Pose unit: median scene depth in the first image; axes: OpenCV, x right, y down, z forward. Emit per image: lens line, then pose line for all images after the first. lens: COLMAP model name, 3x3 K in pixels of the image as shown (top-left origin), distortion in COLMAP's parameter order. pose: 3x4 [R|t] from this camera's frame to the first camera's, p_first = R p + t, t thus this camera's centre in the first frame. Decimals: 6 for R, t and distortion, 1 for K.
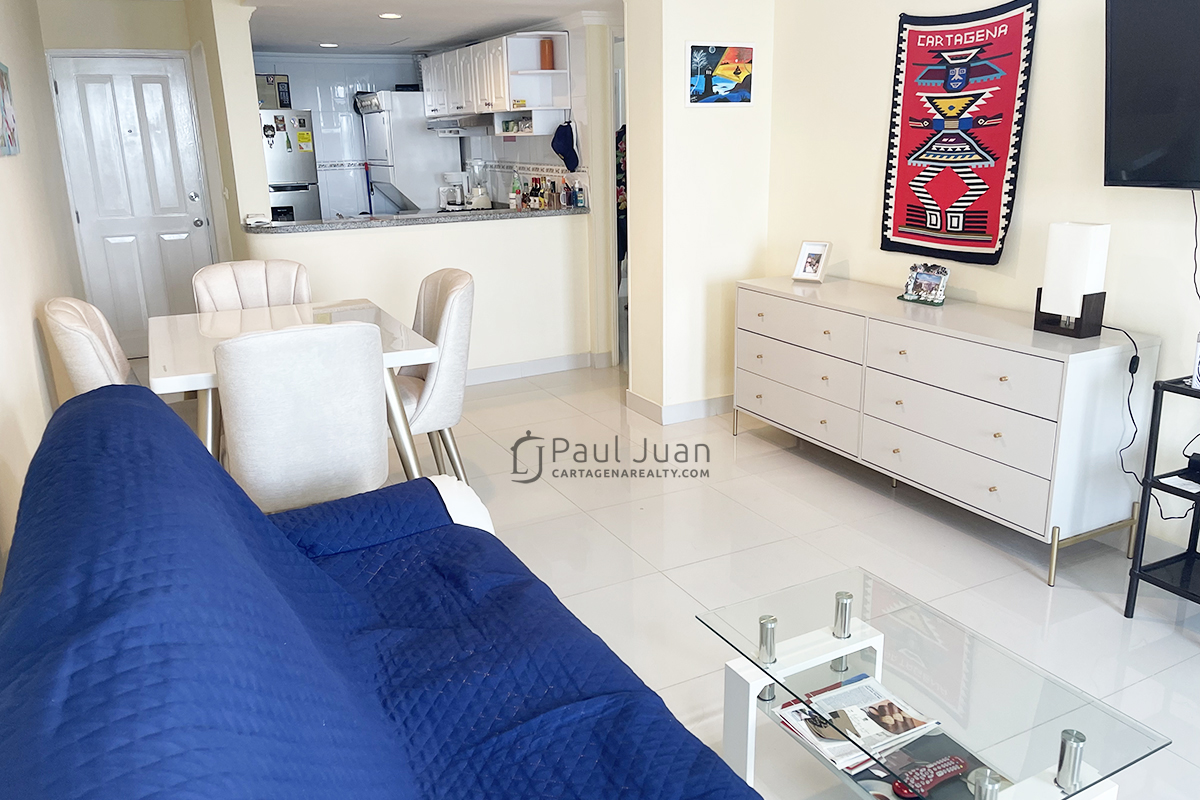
lens RADIAL K [[907.9, 0, 600.0], [0, 907.9, 400.0], [0, 0, 1]] dist [0.005573, -0.000754]
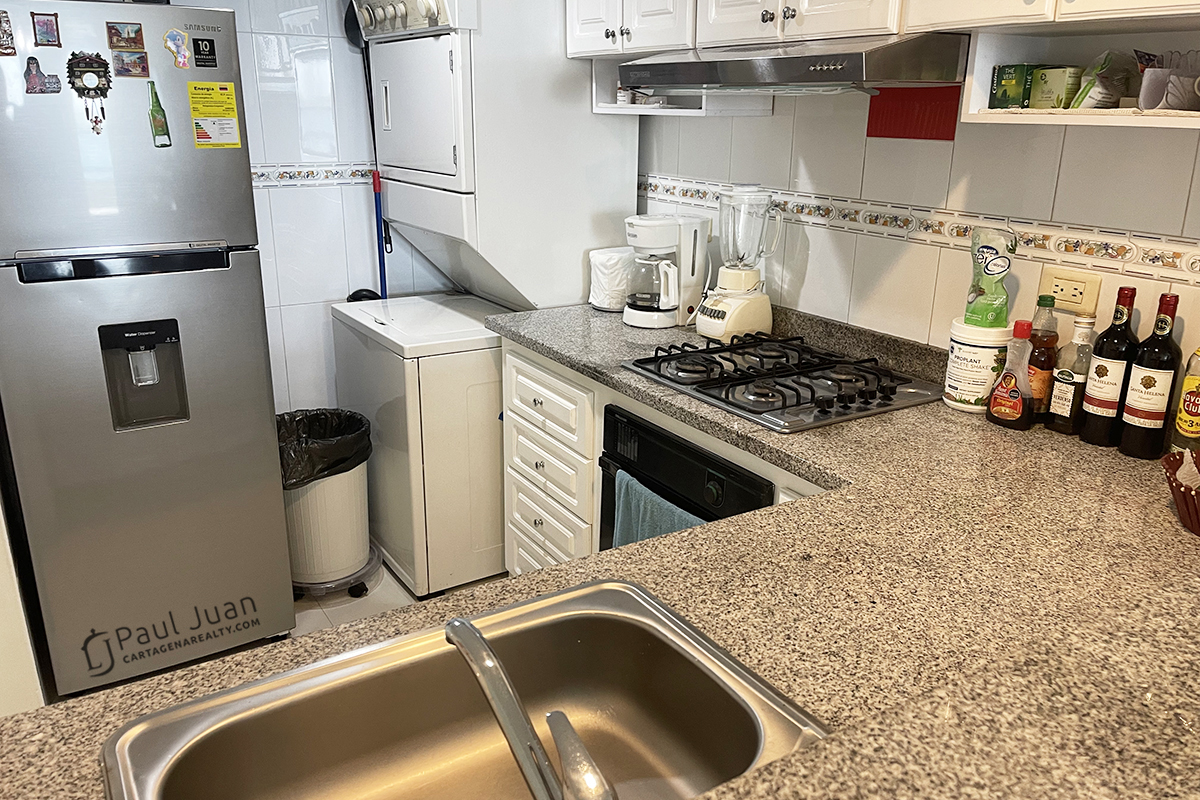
lens RADIAL K [[907.9, 0, 600.0], [0, 907.9, 400.0], [0, 0, 1]] dist [0.005573, -0.000754]
pose [[0.995826, 0.007054, 0.090995, -0.497723], [-0.009509, 0.999602, 0.026569, -0.441964], [-0.090772, -0.027323, 0.995497, 1.521609]]
